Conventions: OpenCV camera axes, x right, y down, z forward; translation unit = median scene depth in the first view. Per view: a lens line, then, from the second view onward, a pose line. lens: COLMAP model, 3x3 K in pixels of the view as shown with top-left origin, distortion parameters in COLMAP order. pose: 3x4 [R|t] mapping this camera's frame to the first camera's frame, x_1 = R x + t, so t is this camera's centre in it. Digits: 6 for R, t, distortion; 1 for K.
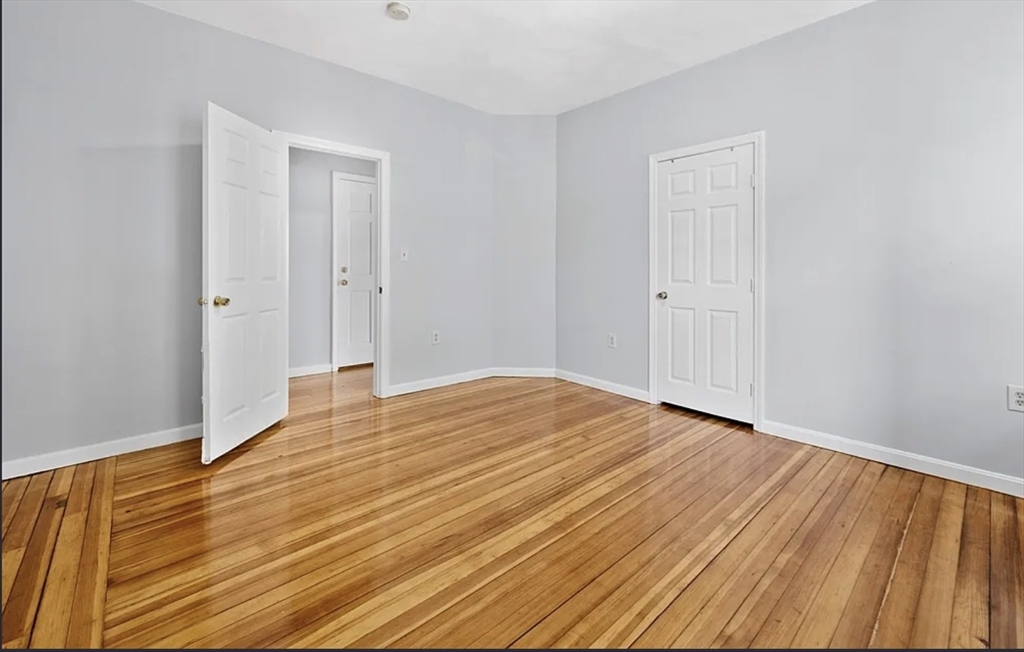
lens RADIAL K [[423.8, 0, 515.7], [0, 423.8, 275.7], [0, 0, 1]] dist [-0.005242, -0.000514]
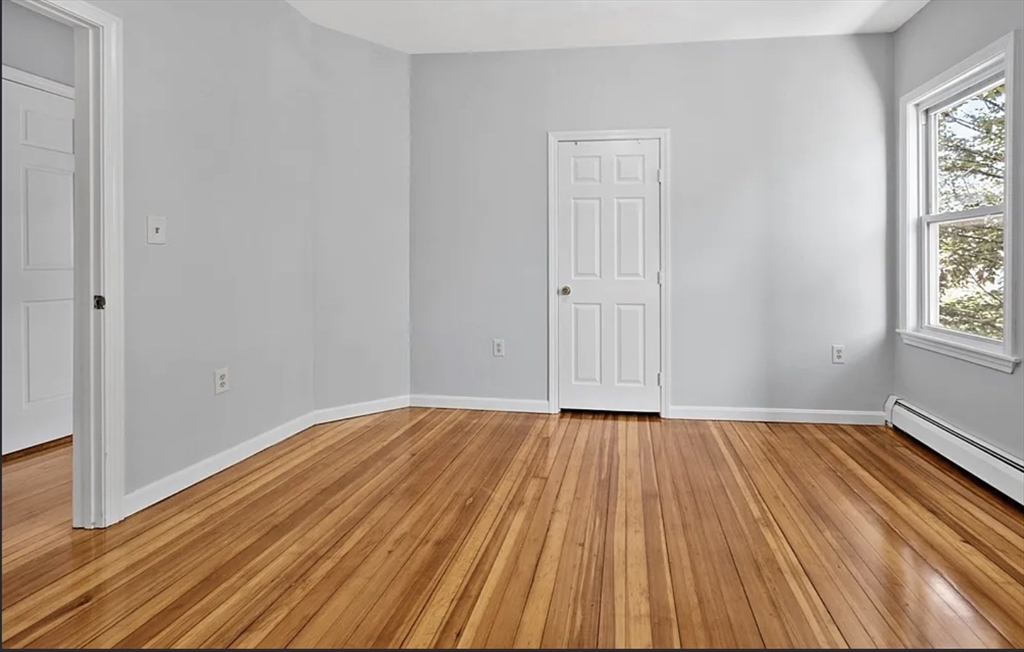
lens RADIAL K [[444.1, 0, 575.9], [0, 444.1, 269.1], [0, 0, 1]] dist [0.001891, 0.000209]
pose [[0.743730, -0.005156, 0.668461, -0.315603], [0.005738, 0.999983, 0.001329, -0.000456], [-0.668456, 0.002847, 0.743746, 0.335733]]
